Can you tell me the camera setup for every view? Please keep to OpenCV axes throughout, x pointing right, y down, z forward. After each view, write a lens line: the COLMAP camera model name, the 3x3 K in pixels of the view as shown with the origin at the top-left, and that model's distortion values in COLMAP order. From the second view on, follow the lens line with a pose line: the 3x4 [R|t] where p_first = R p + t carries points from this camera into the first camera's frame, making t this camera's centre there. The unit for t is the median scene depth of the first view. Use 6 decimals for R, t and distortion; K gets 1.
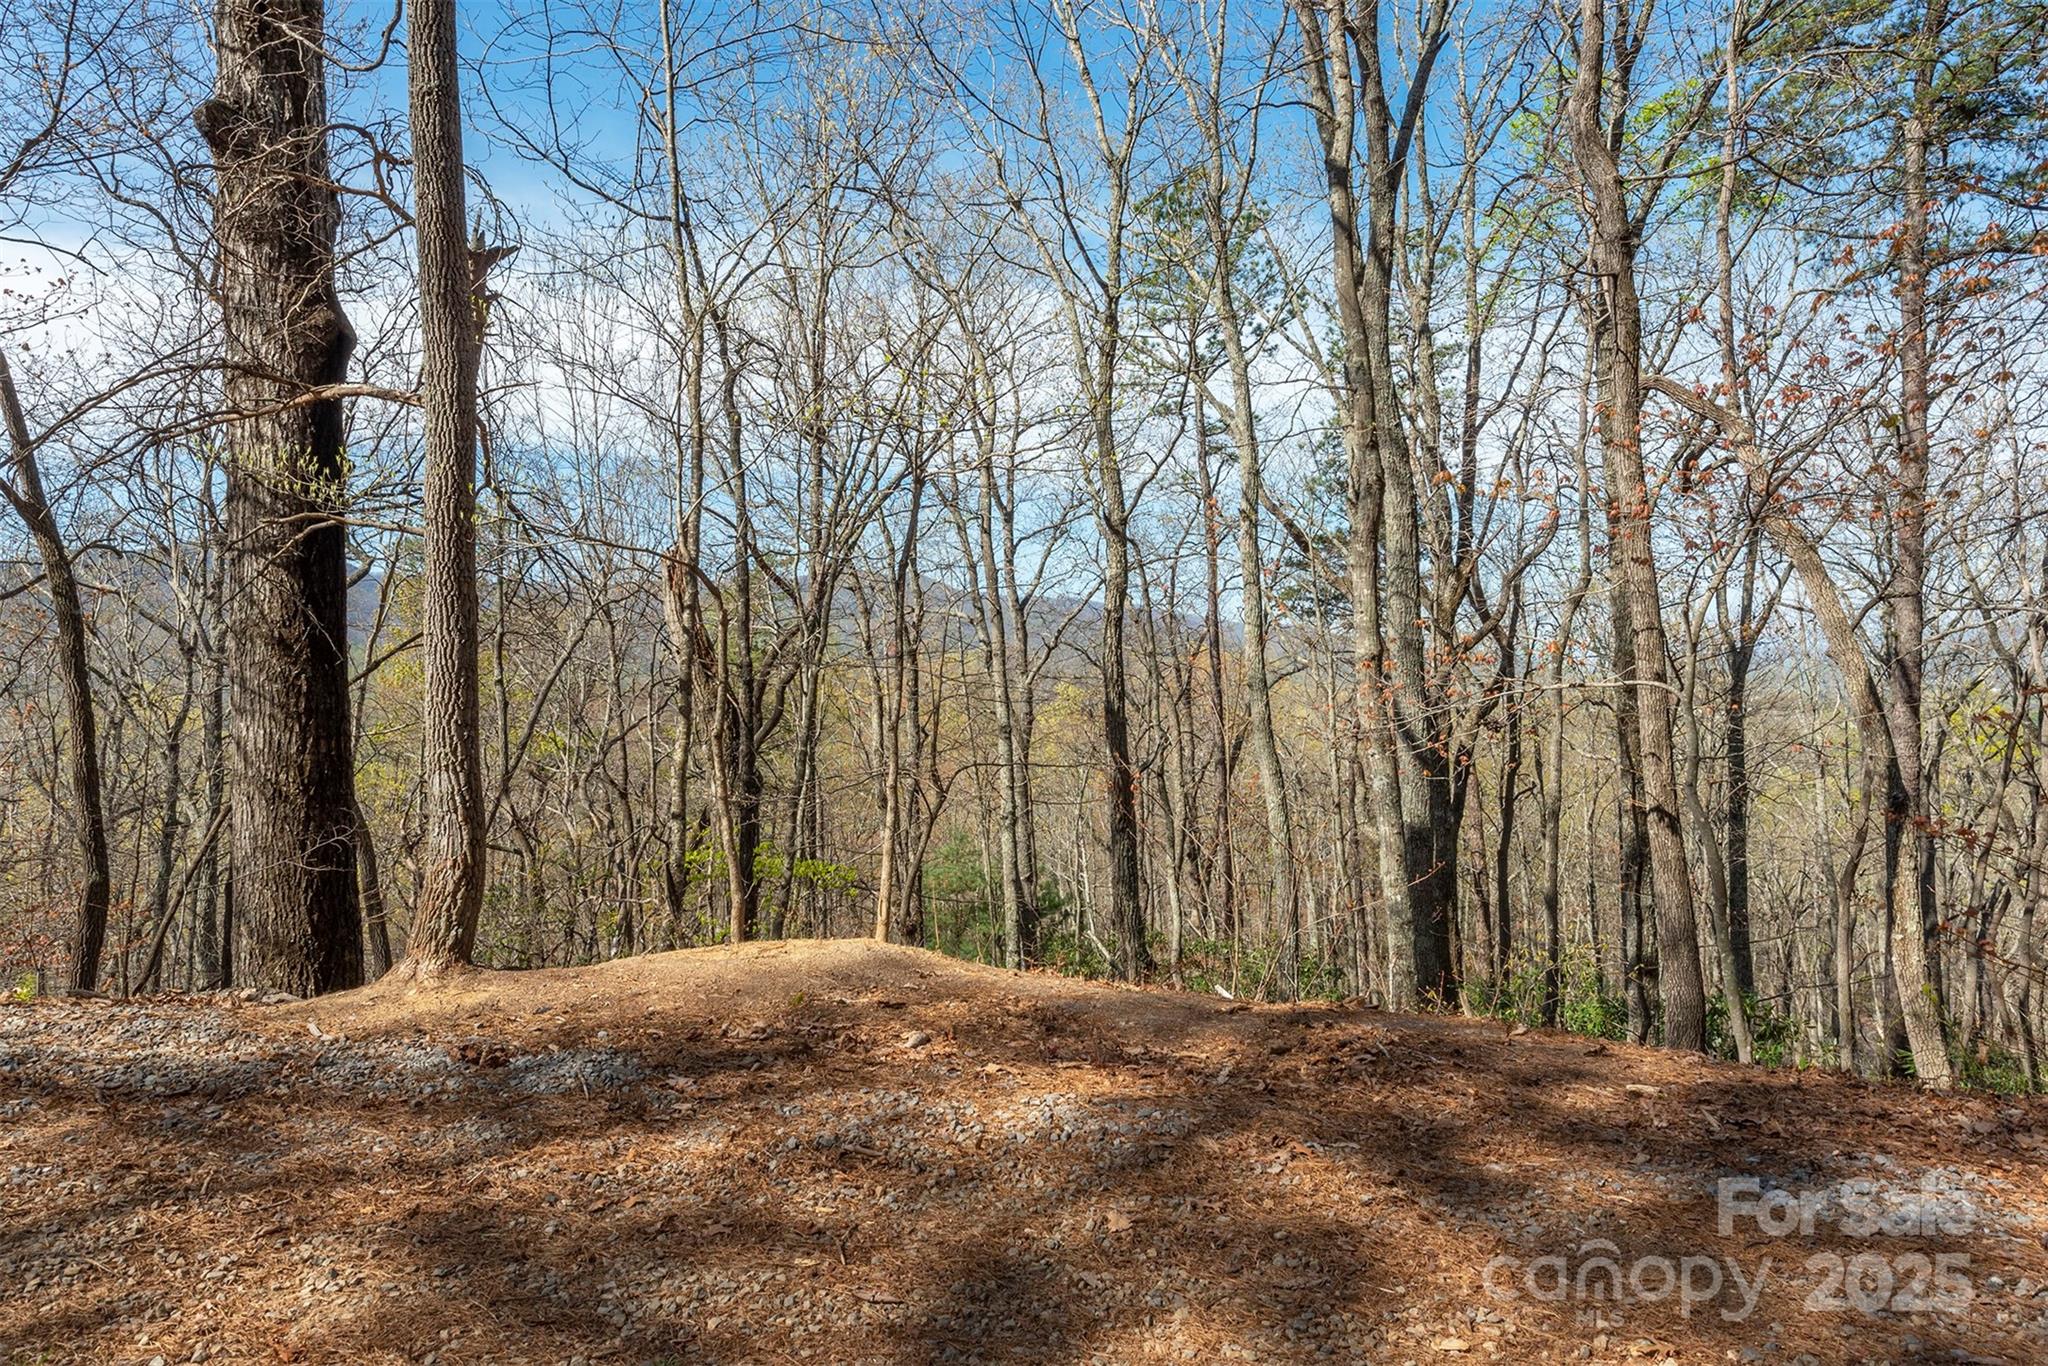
lens RADIAL K [[1342.0, 0, 1032.7], [0, 1342.0, 673.4], [0, 0, 1]] dist [0.015908, -0.004081]
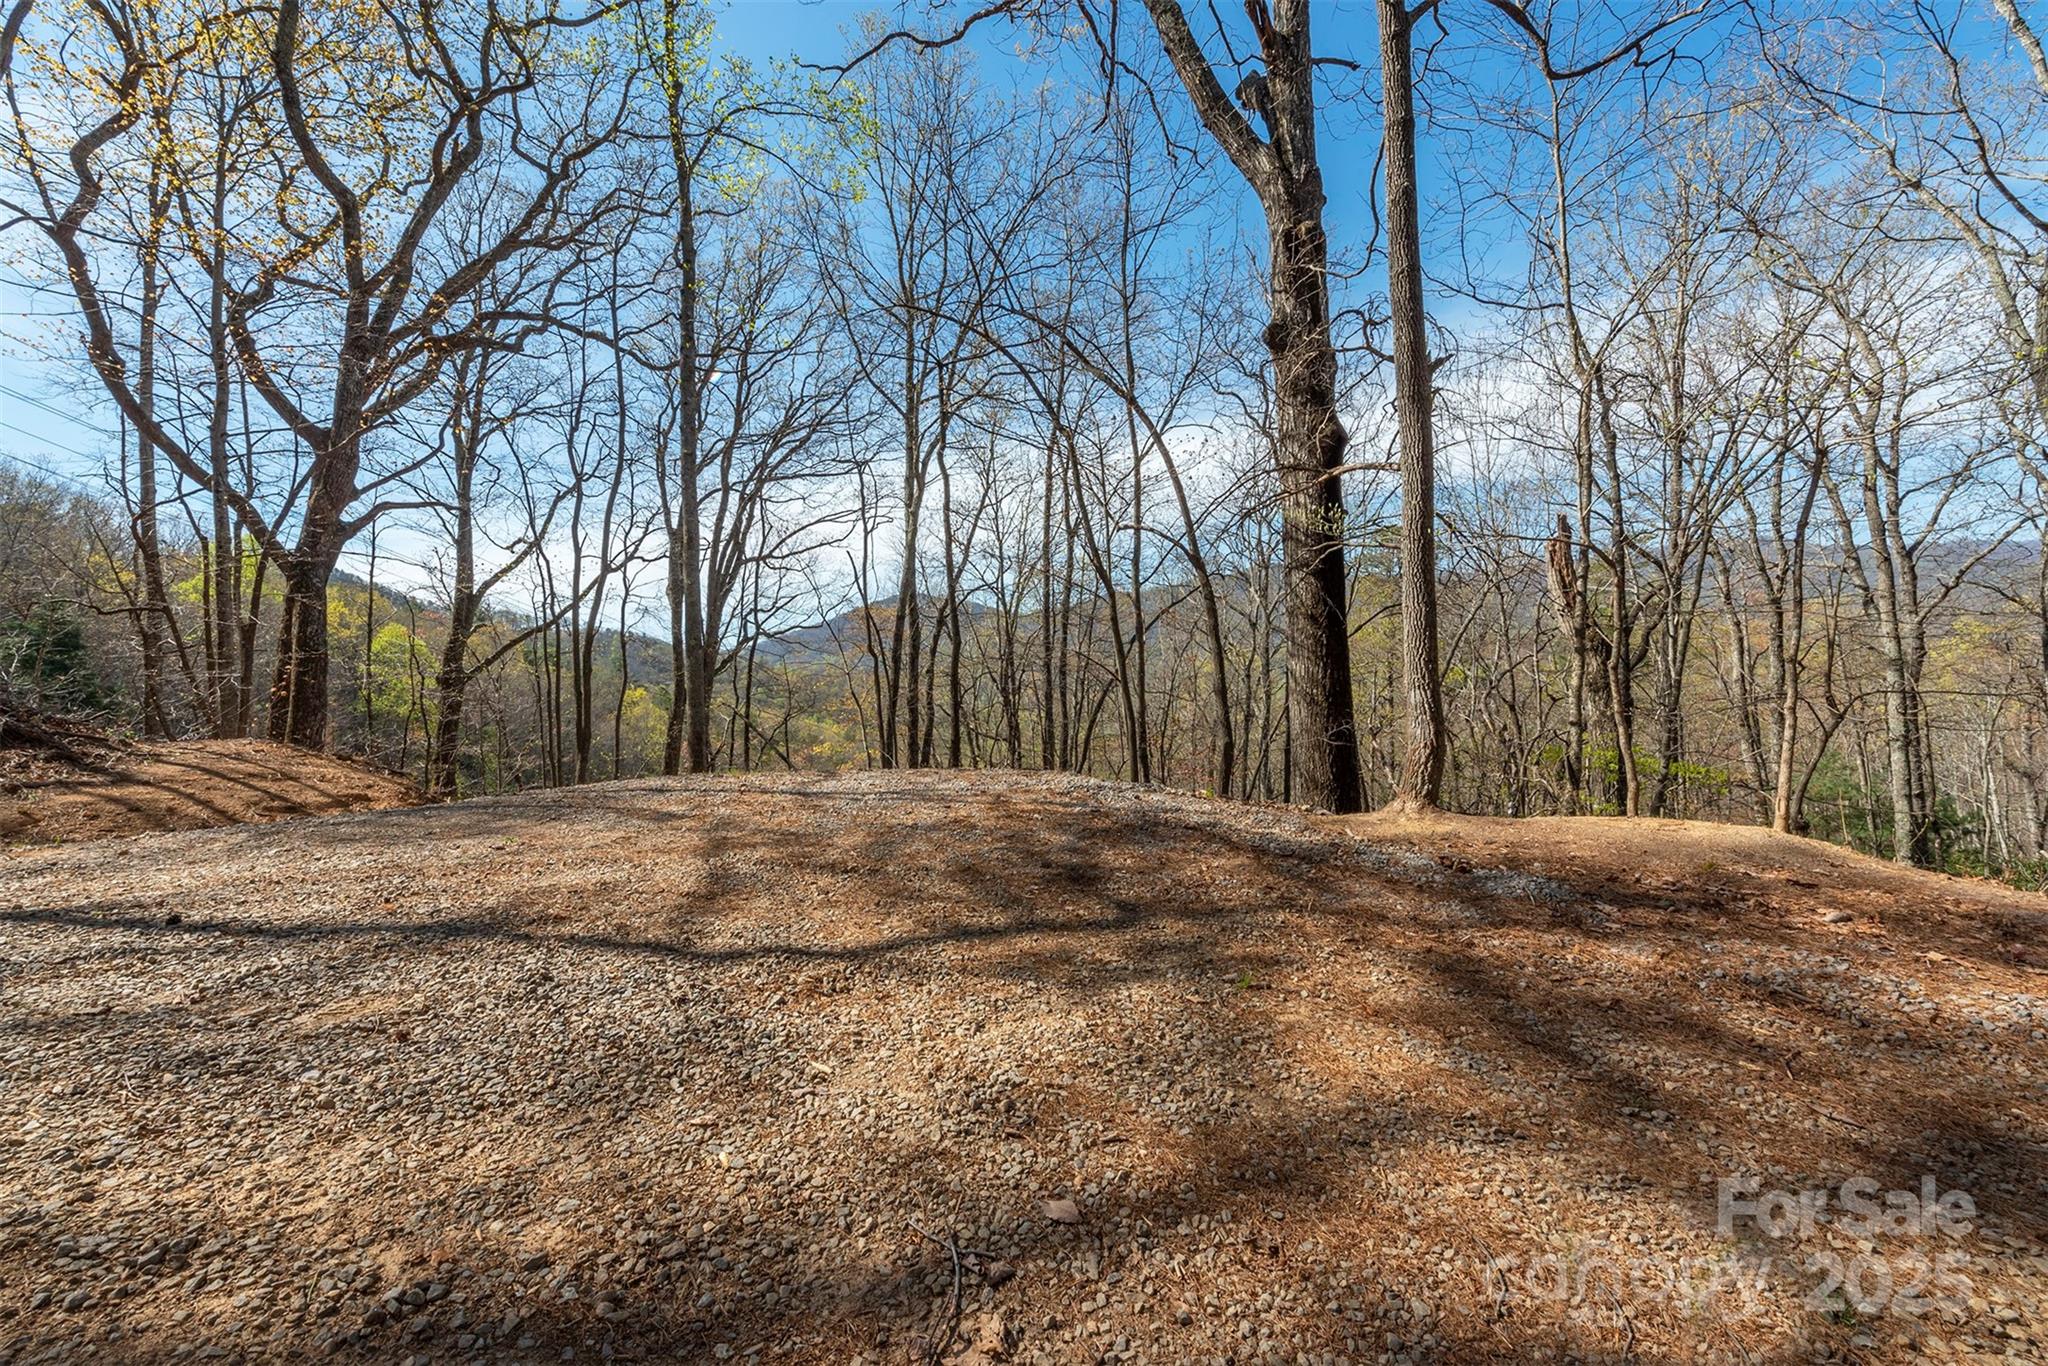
lens RADIAL K [[799.9, 0, 1017.8], [0, 799.9, 677.6], [0, 0, 1]] dist [0.007096, -0.002442]
pose [[0.668173, 0.004579, -0.743992, -0.028448], [0.036964, 0.998542, 0.039343, 0.001589], [0.743087, -0.053789, 0.667030, -0.012382]]
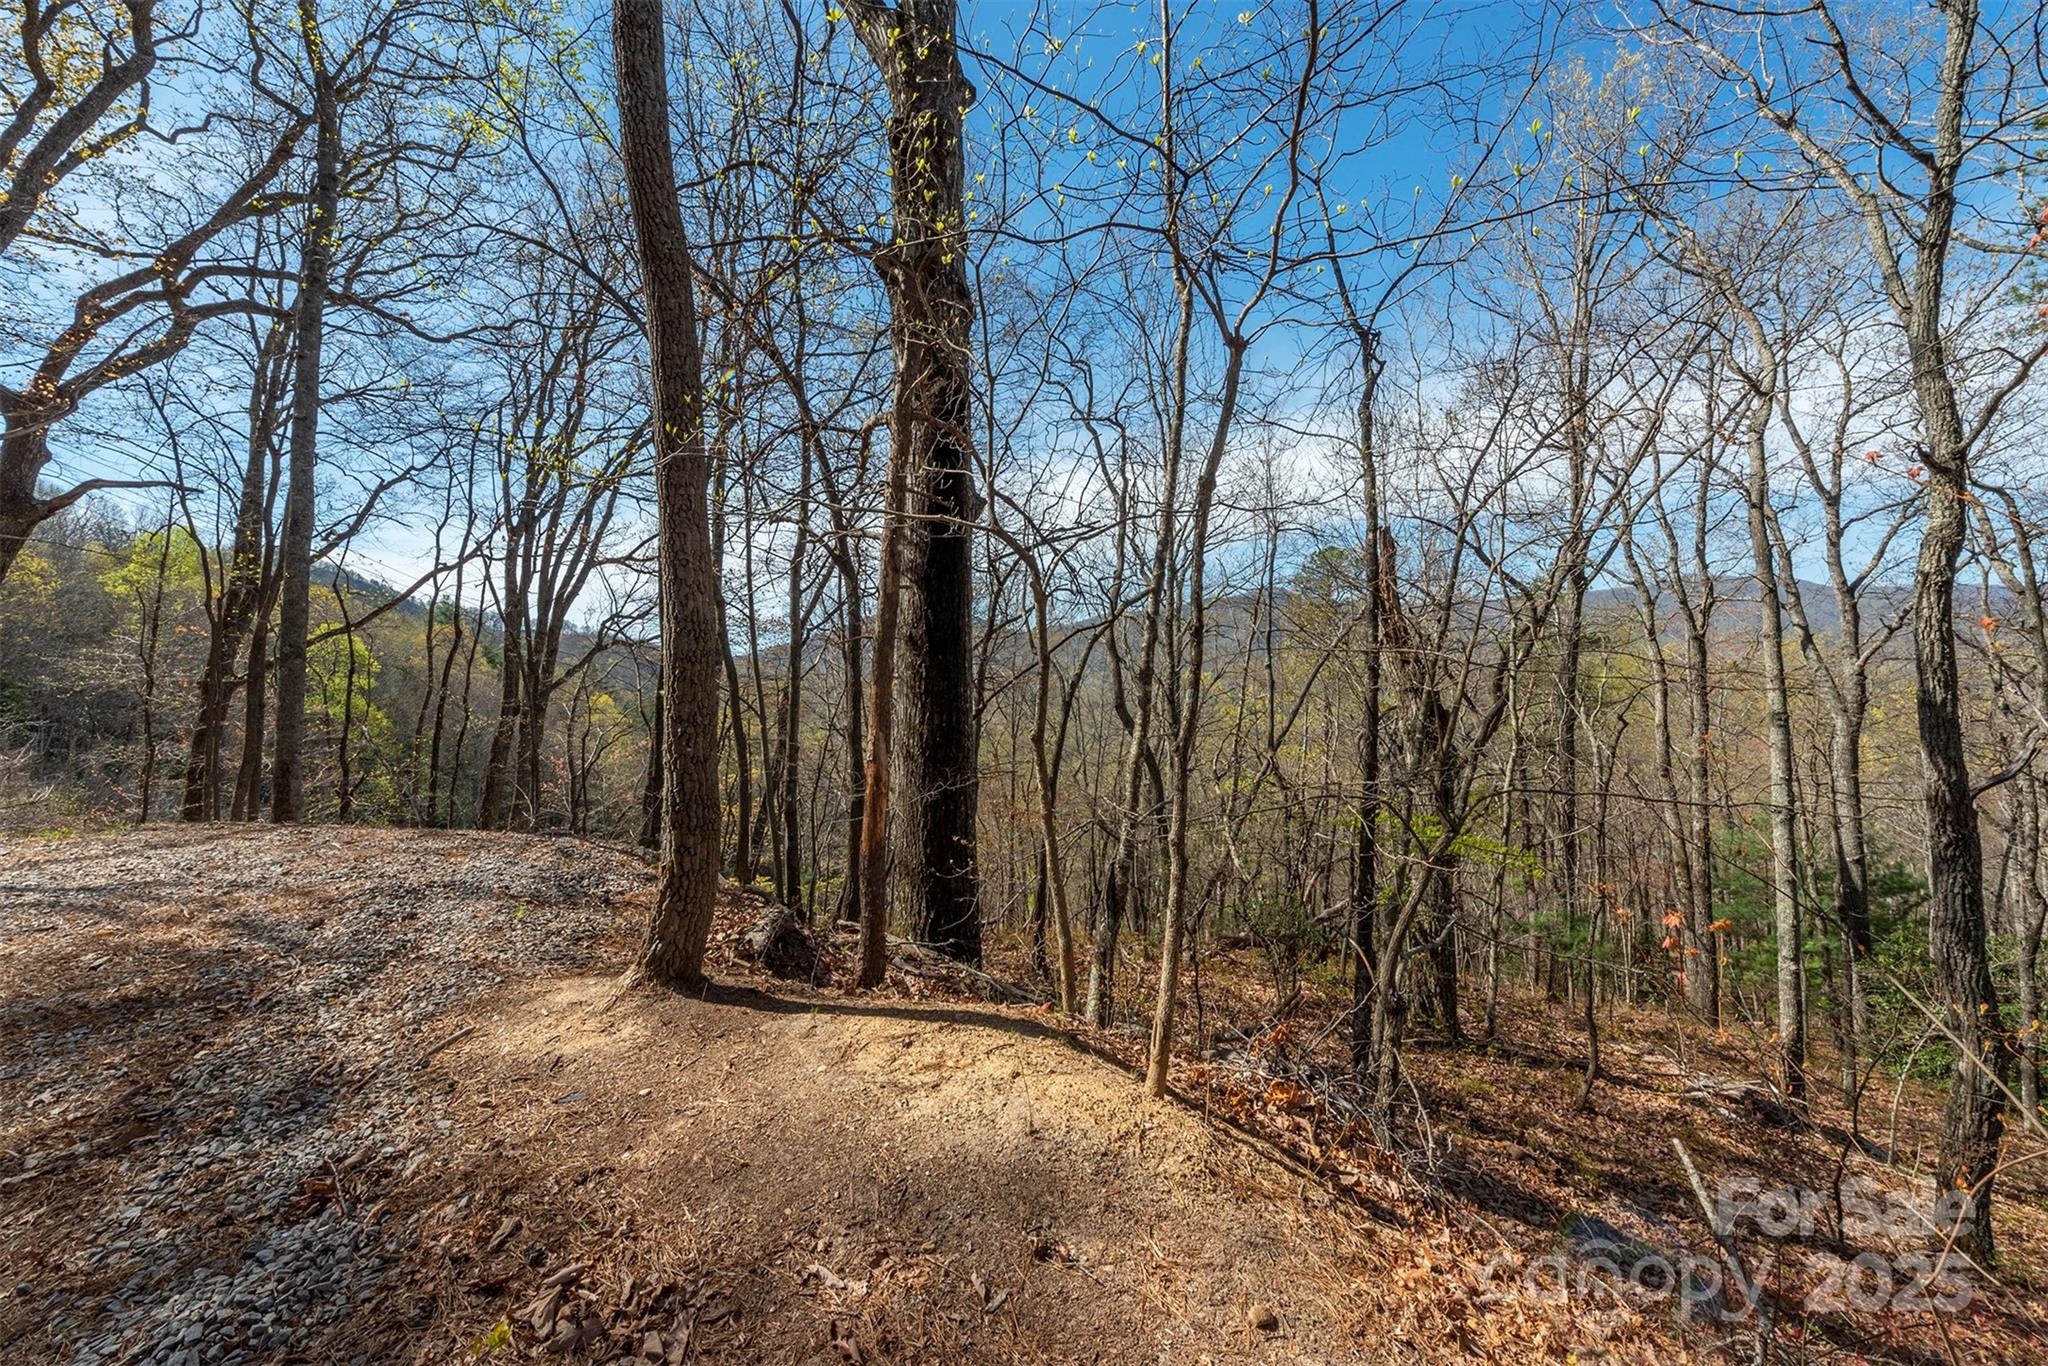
lens RADIAL K [[799.9, 0, 1022.4], [0, 799.9, 675.0], [0, 0, 1]] dist [0.007096, -0.002442]
pose [[0.668695, 0.006565, -0.743507, 0.119139], [0.007969, 0.999840, 0.015996, 0.000033], [0.743494, -0.016621, 0.668536, 0.677560]]
